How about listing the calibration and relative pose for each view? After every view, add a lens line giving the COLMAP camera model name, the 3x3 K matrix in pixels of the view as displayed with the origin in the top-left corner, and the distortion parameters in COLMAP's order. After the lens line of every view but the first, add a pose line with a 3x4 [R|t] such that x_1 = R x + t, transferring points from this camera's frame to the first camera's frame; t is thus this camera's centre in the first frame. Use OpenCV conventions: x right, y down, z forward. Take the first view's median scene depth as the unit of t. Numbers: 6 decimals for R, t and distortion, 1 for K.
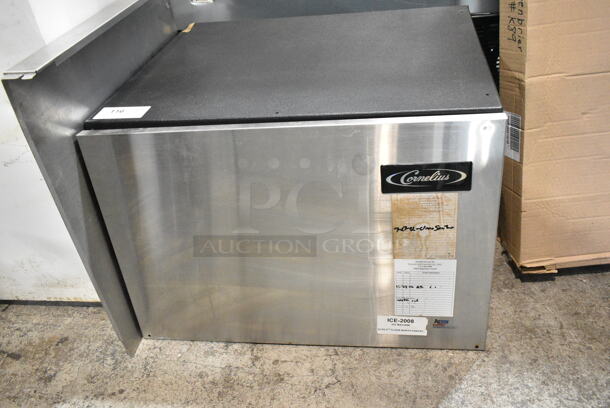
lens RADIAL K [[532.6, 0, 305.0], [0, 532.6, 204.0], [0, 0, 1]] dist [-0.007629, -0.008817]
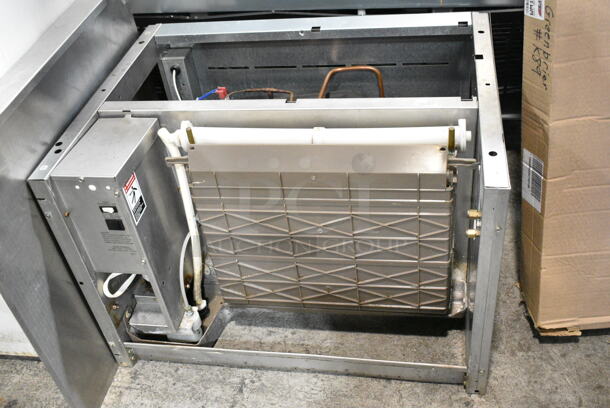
lens RADIAL K [[653.0, 0, 305.0], [0, 653.0, 204.0], [0, 0, 1]] dist [-0.009516, 0.001736]
pose [[0.999967, 0.005836, -0.005587, 0.033633], [-0.005251, 0.995020, 0.099533, -0.190211], [0.006140, -0.099501, 0.995019, -0.032050]]
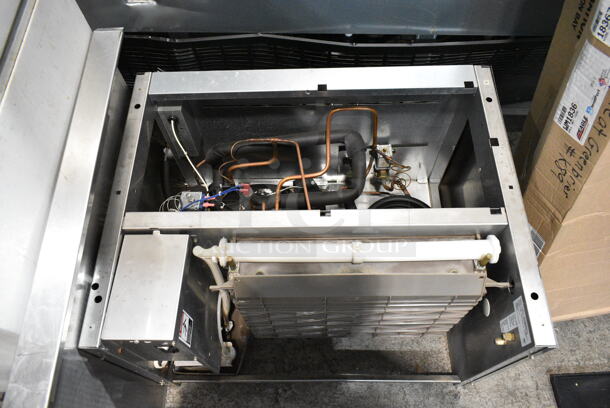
lens RADIAL K [[481.8, 0, 305.0], [0, 481.8, 204.0], [0, 0, 1]] dist [0.005243, 0.003336]
pose [[0.983650, -0.098977, 0.150453, -0.133475], [0.017271, 0.883426, 0.468253, -0.604193], [-0.179260, -0.457999, 0.870691, 0.334592]]
